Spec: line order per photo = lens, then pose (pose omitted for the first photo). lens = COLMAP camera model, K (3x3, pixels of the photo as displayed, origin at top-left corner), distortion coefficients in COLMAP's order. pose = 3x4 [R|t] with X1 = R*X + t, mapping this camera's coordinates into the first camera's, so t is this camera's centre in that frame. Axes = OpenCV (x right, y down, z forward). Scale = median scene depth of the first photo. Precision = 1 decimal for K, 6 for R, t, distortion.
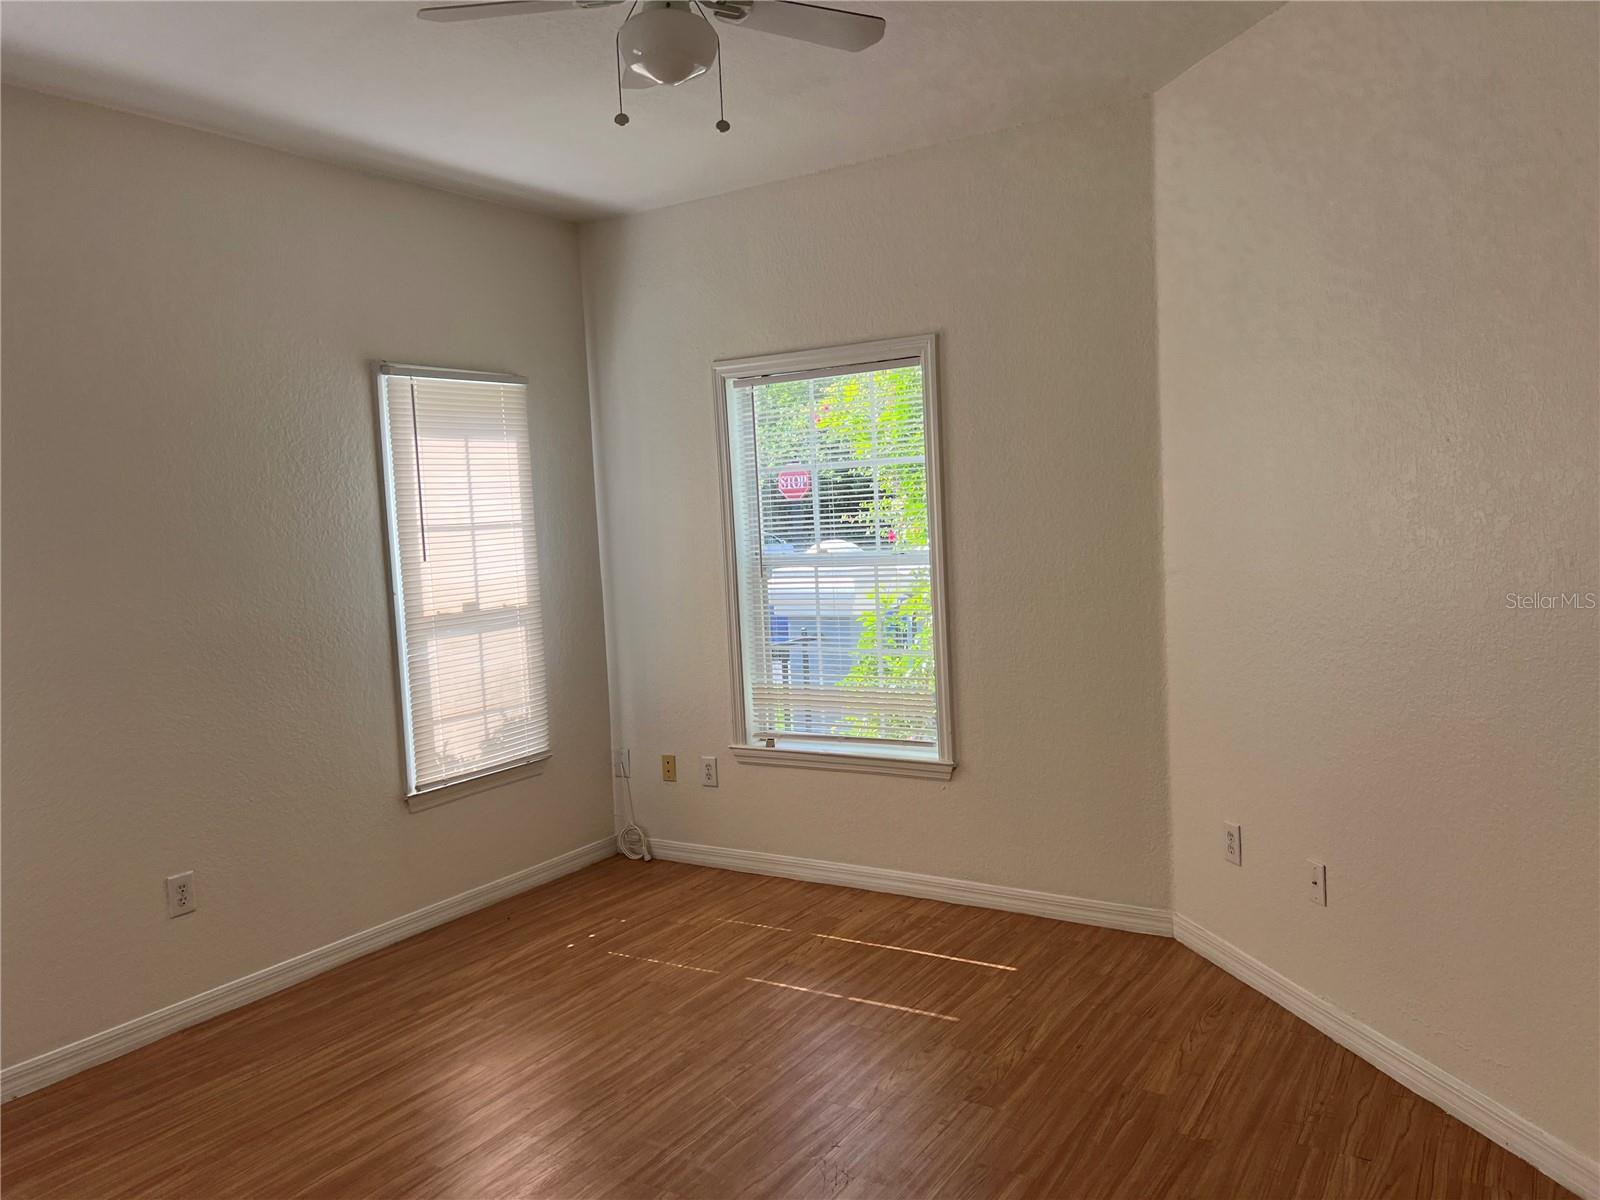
lens RADIAL K [[1198.1, 0, 799.8], [0, 1198.1, 590.2], [0, 0, 1]] dist [0.055851, -0.068646]
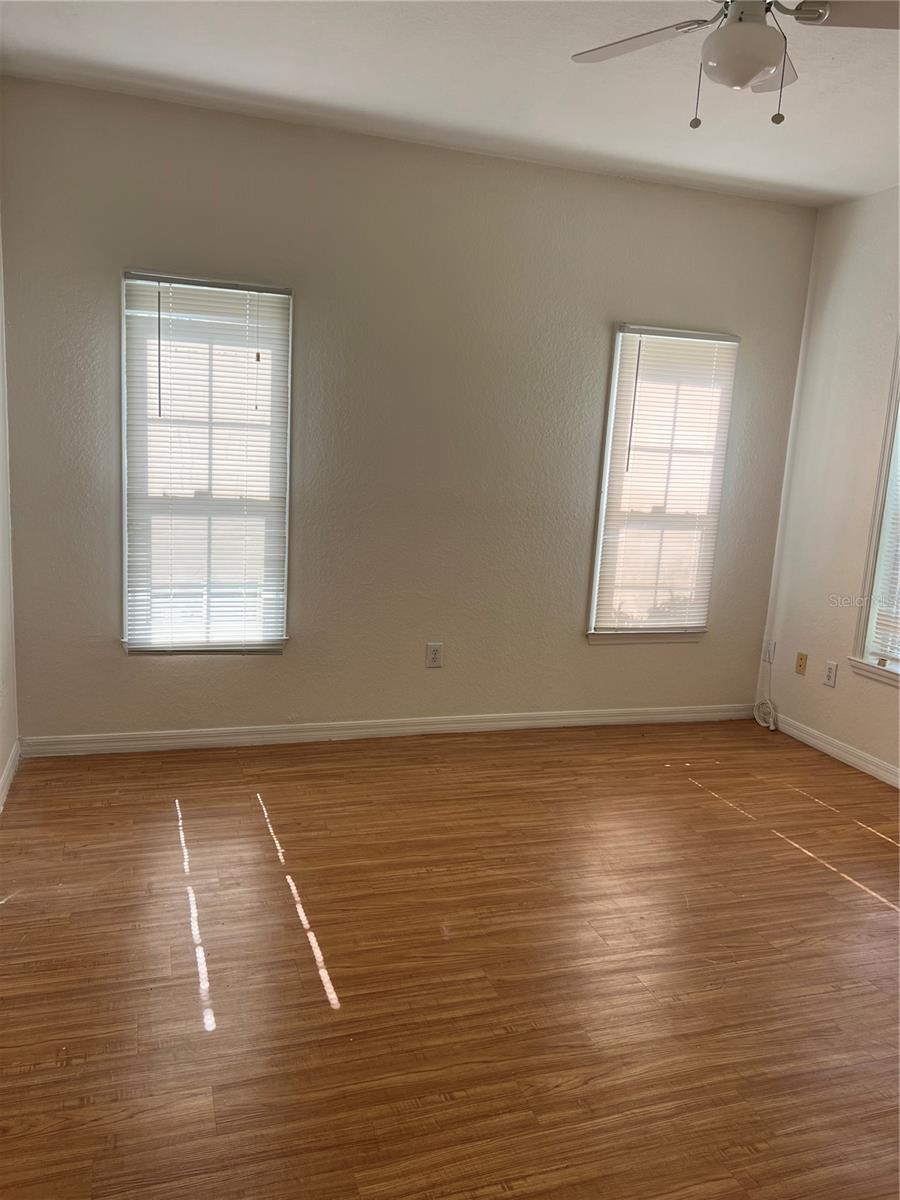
lens RADIAL K [[898.6, 0, 447.0], [0, 898.6, 606.2], [0, 0, 1]] dist [0.055851, -0.068646]
pose [[0.767466, 0.208143, -0.606360, 0.189571], [-0.138258, 0.977307, 0.160484, -0.010217], [0.626004, -0.039332, 0.778828, 0.051646]]
